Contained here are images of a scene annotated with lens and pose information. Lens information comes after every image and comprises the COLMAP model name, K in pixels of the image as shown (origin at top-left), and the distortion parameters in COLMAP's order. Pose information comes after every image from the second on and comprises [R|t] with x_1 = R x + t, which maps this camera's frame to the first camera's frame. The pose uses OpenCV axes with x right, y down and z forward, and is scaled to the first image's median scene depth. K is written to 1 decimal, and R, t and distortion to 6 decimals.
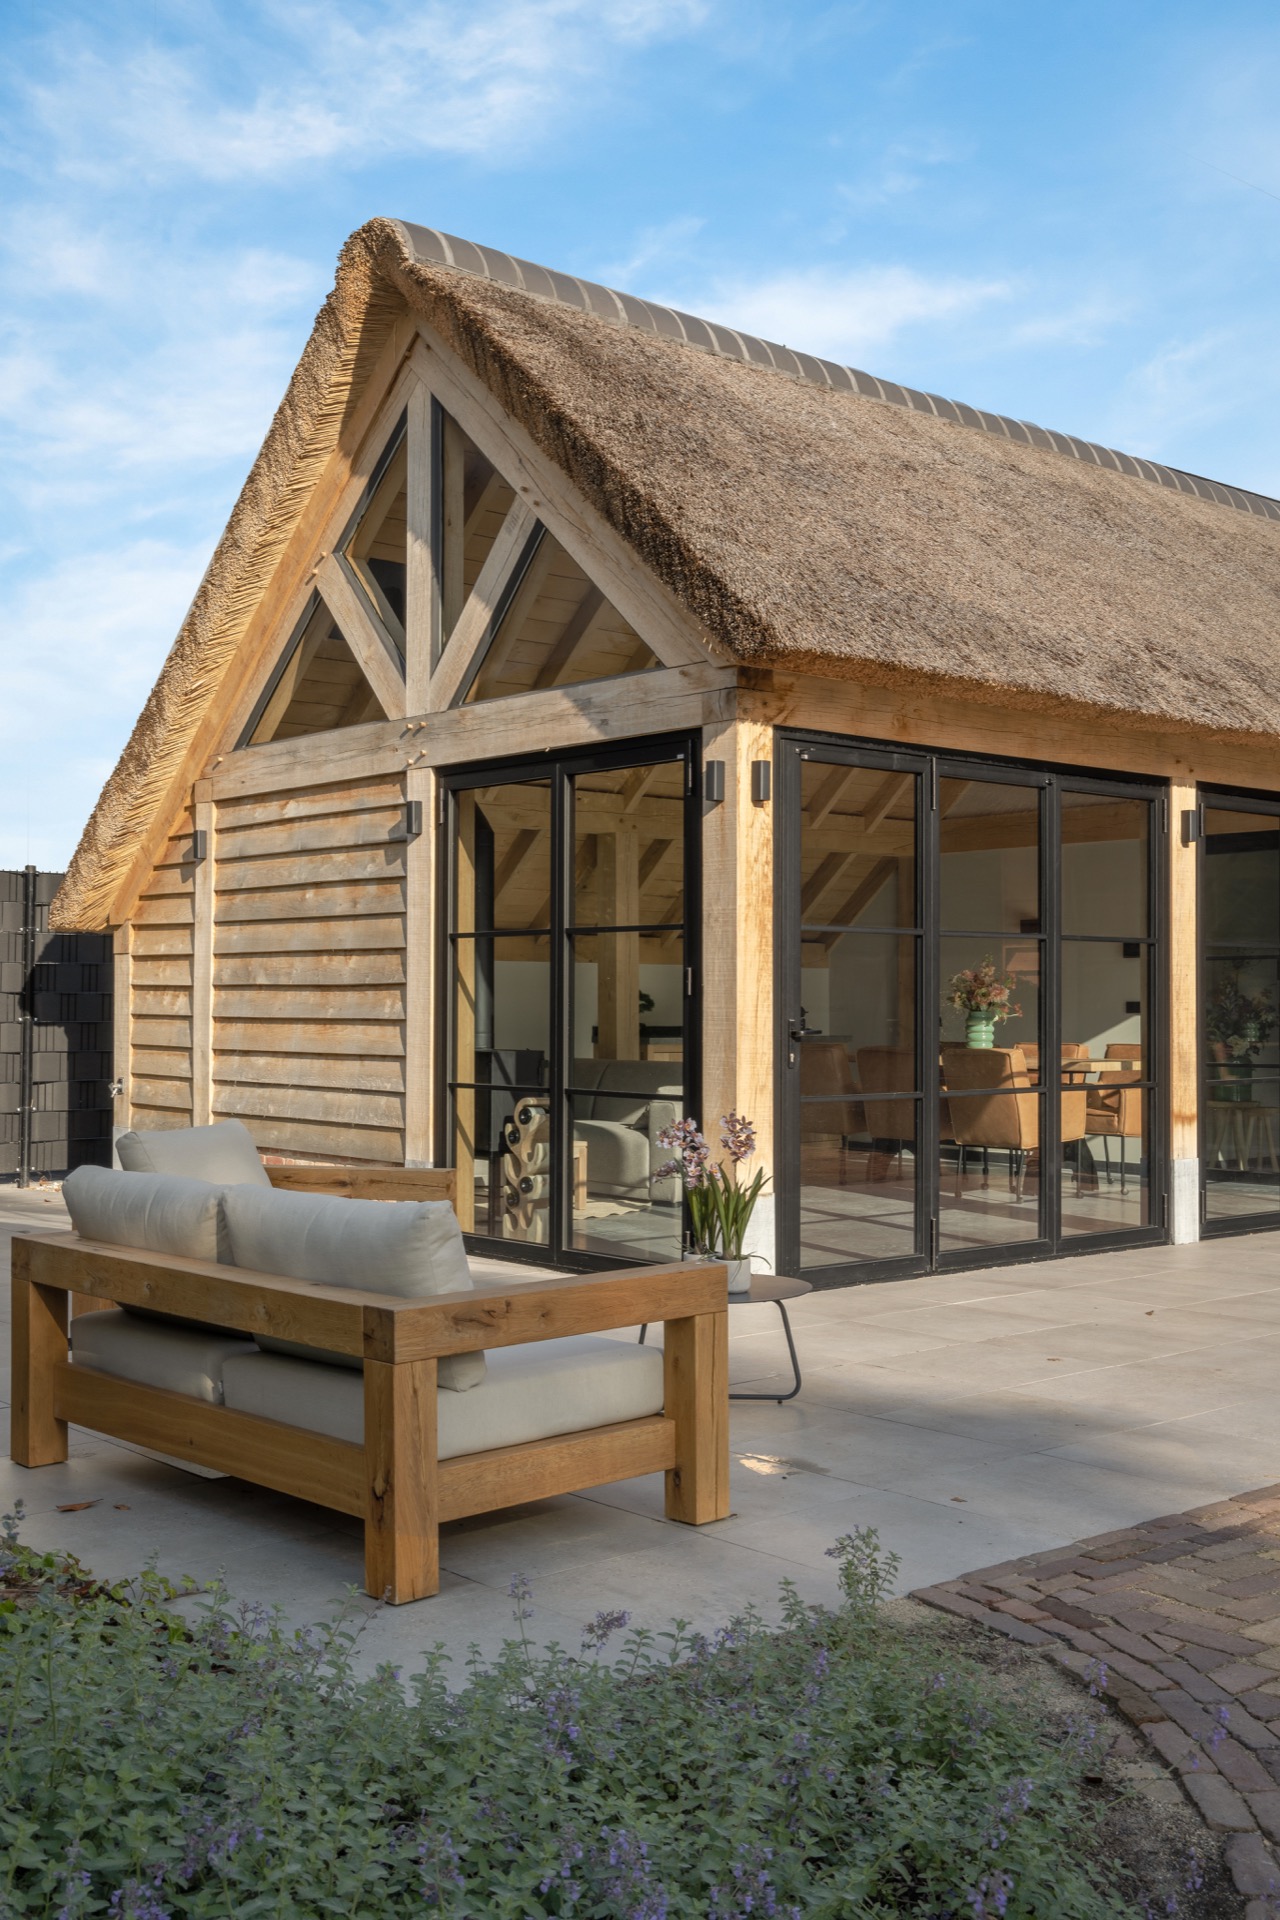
lens RADIAL K [[1938.8, 0, 640.0], [0, 1938.8, 960.0], [0, 0, 1]] dist [0.011388, 0.001665]
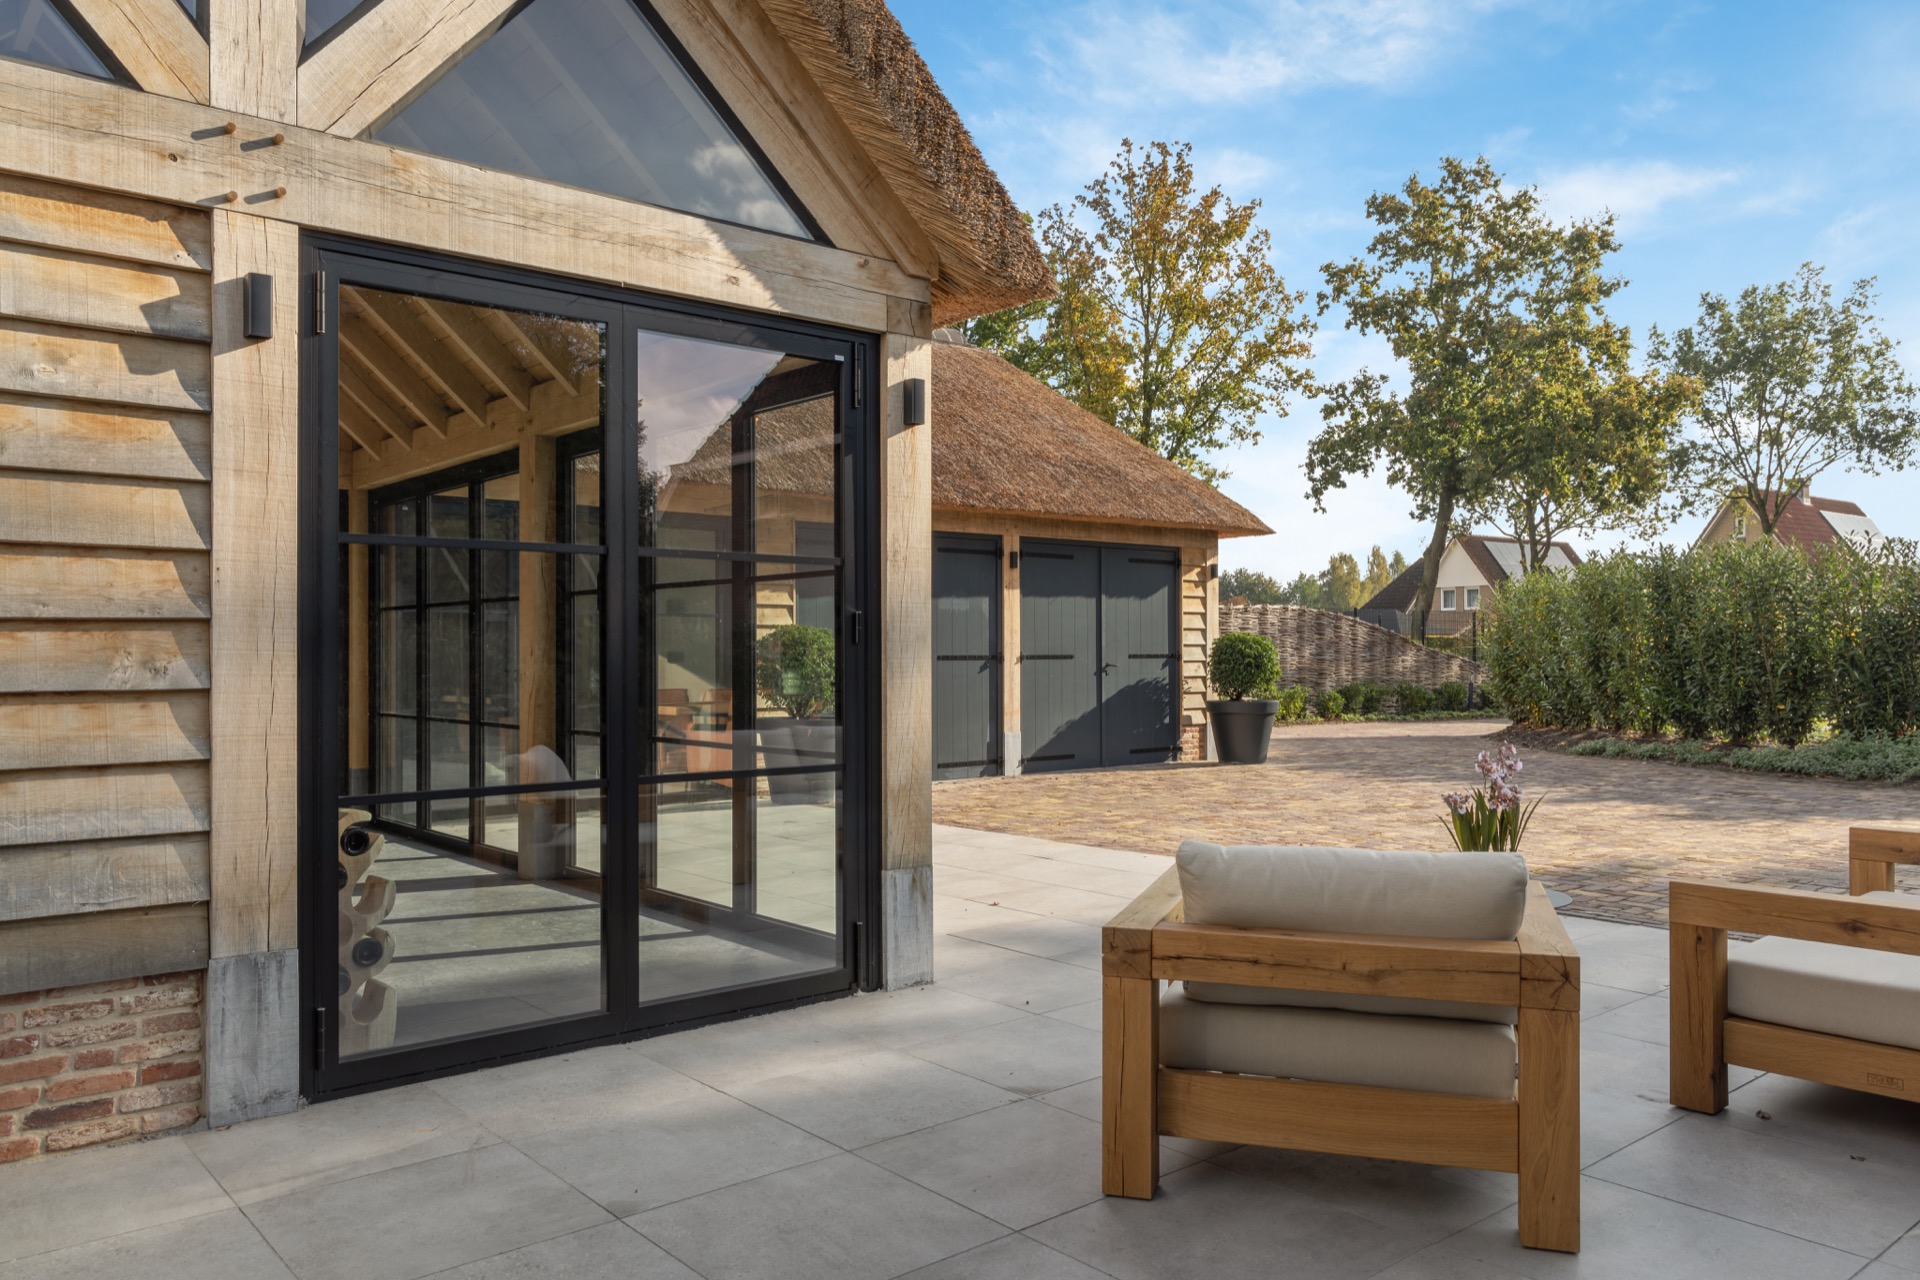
lens RADIAL K [[1398.1, 0, 960.0], [0, 1398.1, 640.0], [0, 0, 1]] dist [-0.006676, -0.002492]
pose [[0.003932, 0.004704, 0.999981, -0.498030], [-0.020992, 0.999769, -0.004621, 0.015315], [-0.999772, -0.020973, 0.004030, 0.809041]]
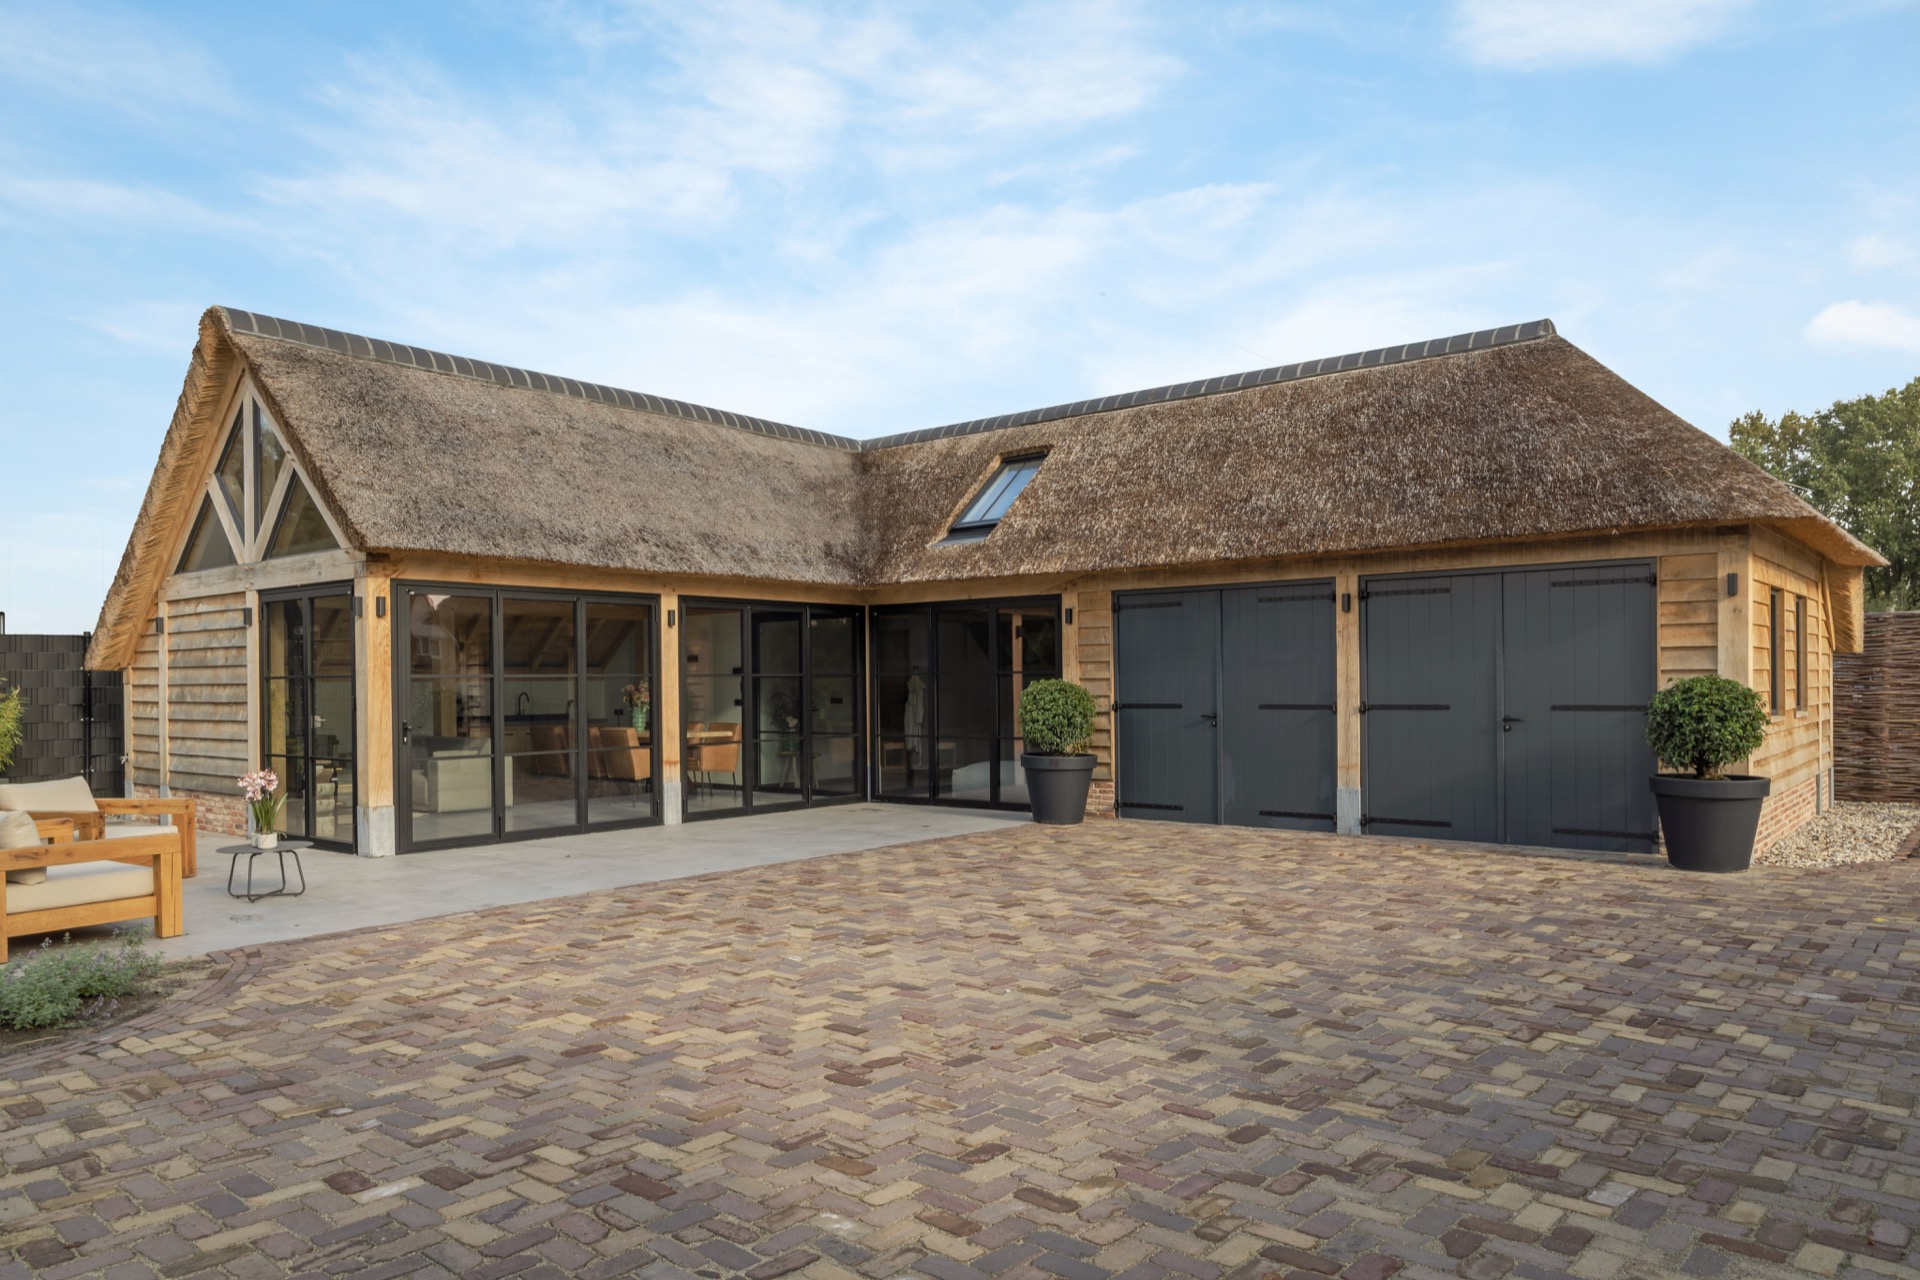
lens RADIAL K [[1278.3, 0, 956.9], [0, 1278.3, 672.8], [0, 0, 1]] dist [-0.001686, -0.002024]
pose [[0.984675, -0.011020, 0.174053, 0.334356], [0.008706, 0.999863, 0.014051, -0.027374], [-0.174184, -0.012320, 0.984636, -0.348800]]
